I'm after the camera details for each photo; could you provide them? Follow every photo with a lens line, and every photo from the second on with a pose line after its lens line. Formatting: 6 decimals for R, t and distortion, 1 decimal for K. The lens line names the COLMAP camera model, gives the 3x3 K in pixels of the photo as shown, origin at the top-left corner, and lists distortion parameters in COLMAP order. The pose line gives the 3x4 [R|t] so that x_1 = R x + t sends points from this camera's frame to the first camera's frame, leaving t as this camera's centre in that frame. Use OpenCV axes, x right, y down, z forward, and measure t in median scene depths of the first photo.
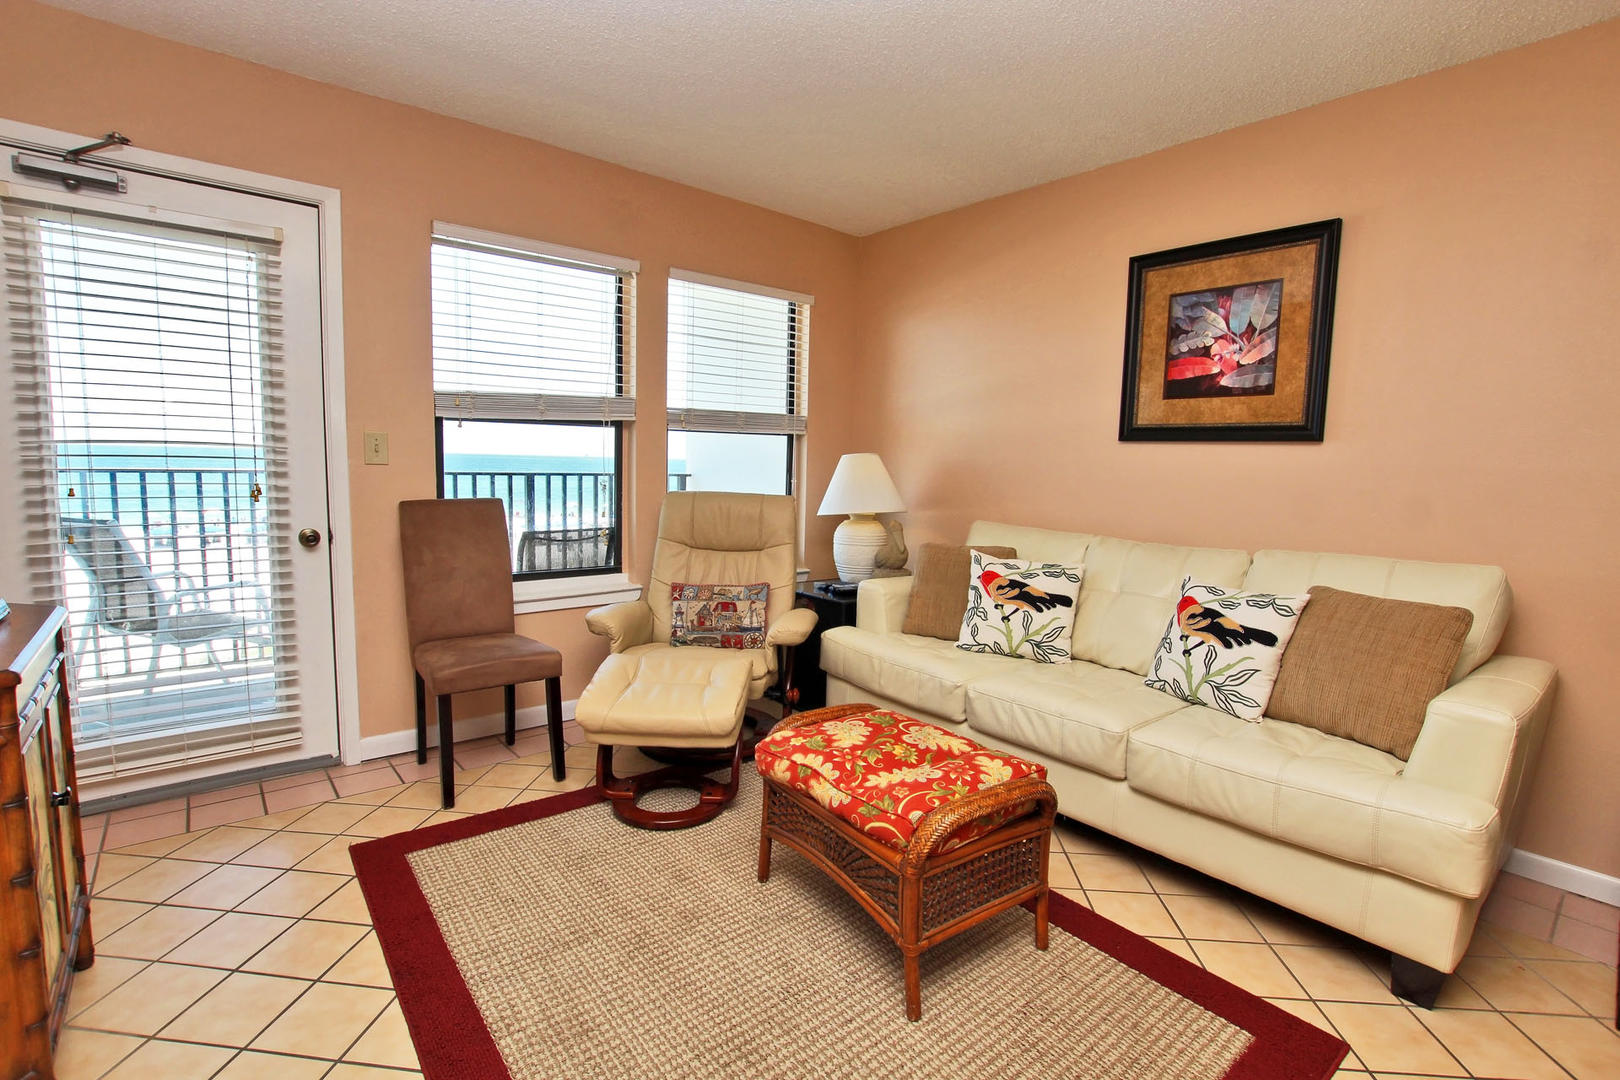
lens RADIAL K [[754.4, 0, 811.7], [0, 754.4, 544.2], [0, 0, 1]] dist [-0.032320, 0.005026]
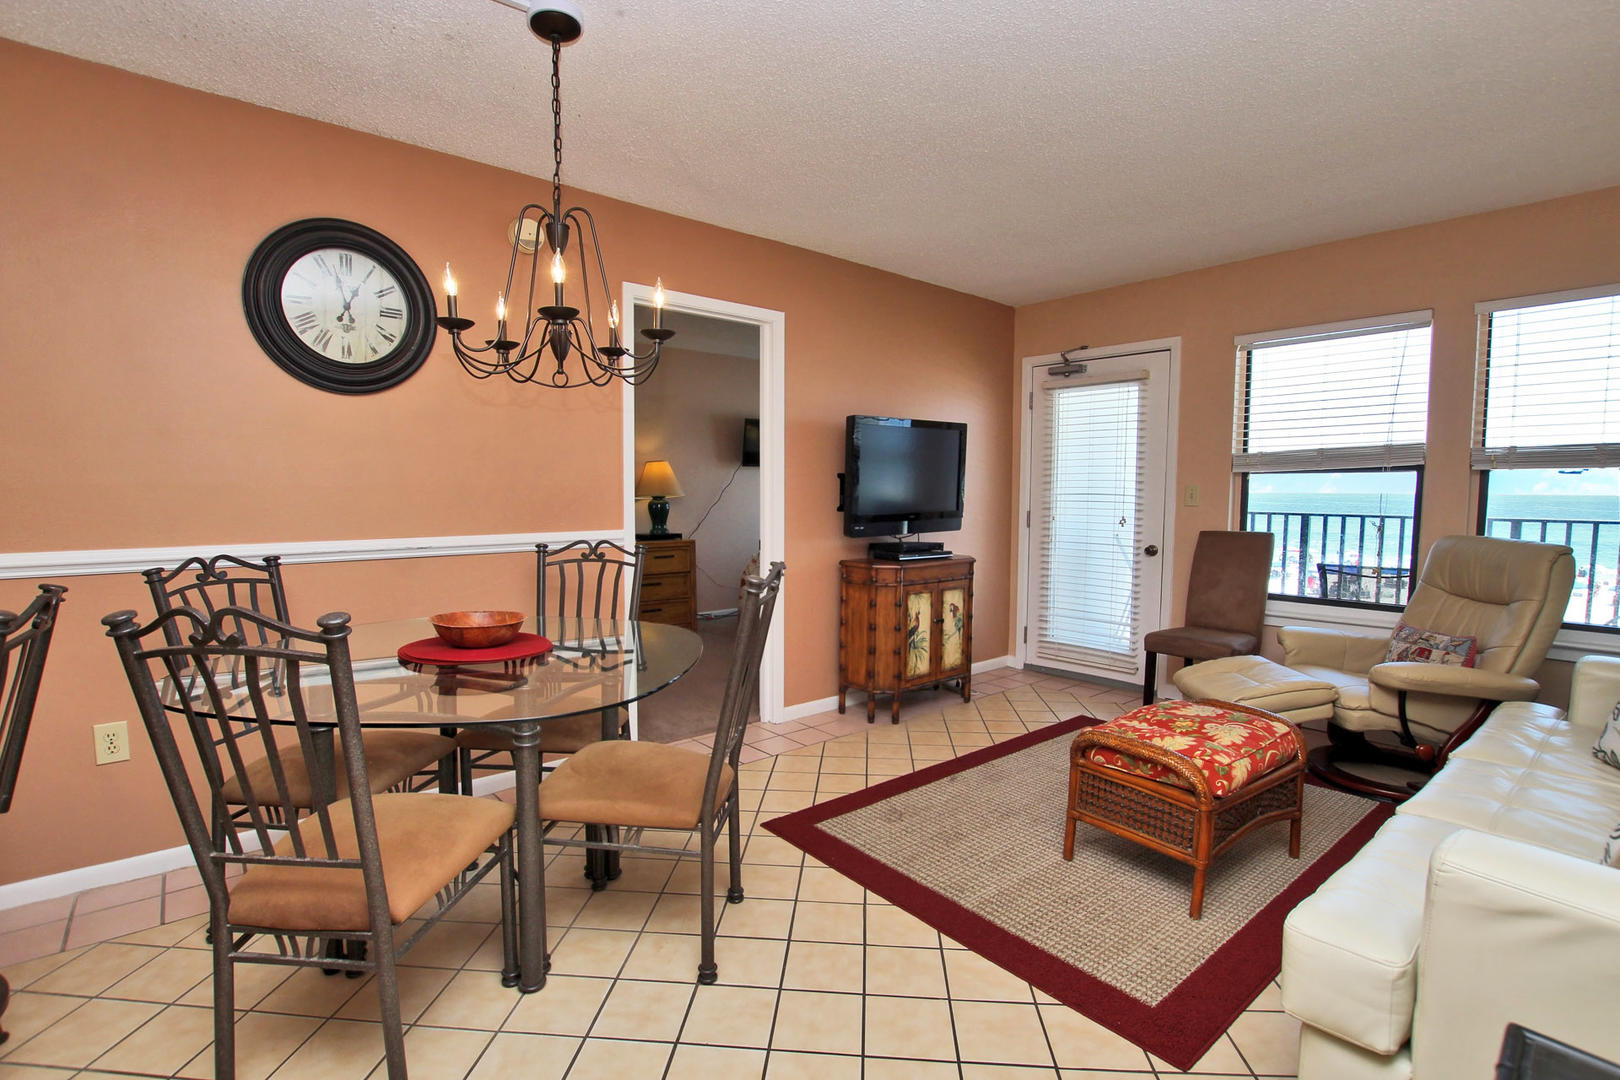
lens RADIAL K [[754.4, 0, 811.7], [0, 754.4, 544.2], [0, 0, 1]] dist [-0.032320, 0.005026]
pose [[0.006074, 0.046339, -0.998907, 0.873186], [-0.114972, 0.992334, 0.045335, -0.008614], [0.993350, 0.114570, 0.011355, 0.205497]]
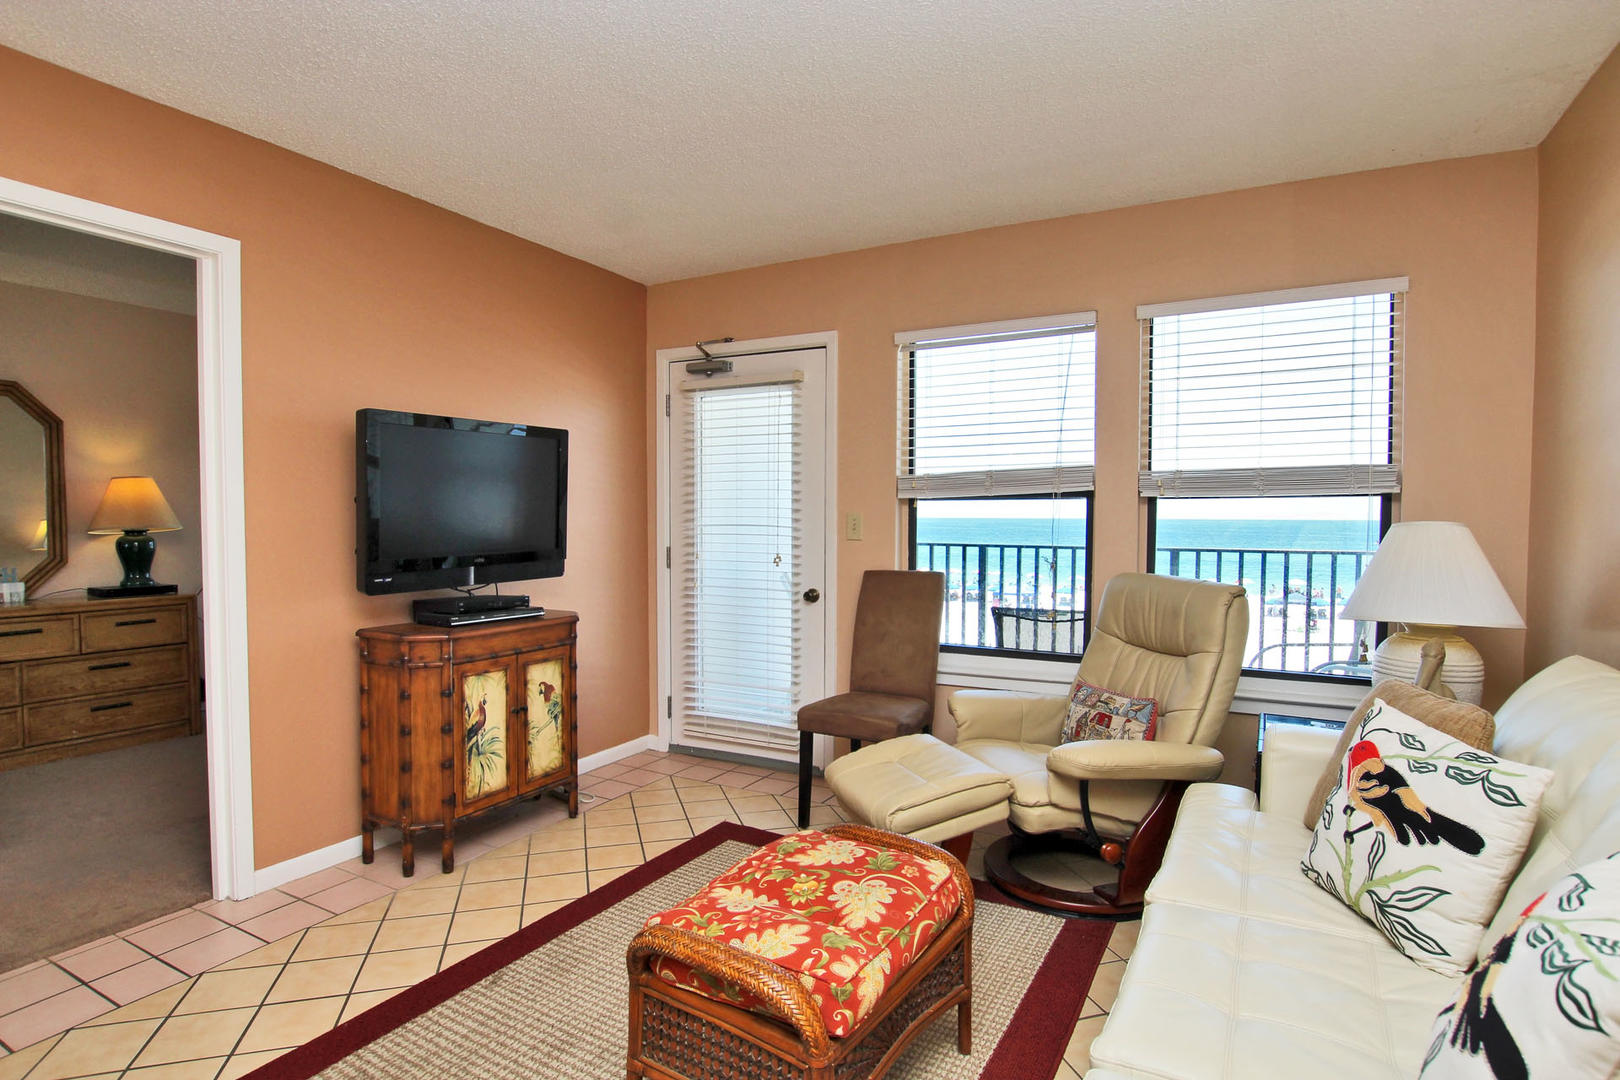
lens RADIAL K [[824.8, 0, 810.0], [0, 824.8, 540.0], [0, 0, 1]] dist [-0.032777, 0.000632]
pose [[0.363410, 0.000759, -0.931629, 0.610142], [-0.097808, 0.994504, -0.037342, -0.044812], [0.926481, 0.104691, 0.361487, 0.408992]]
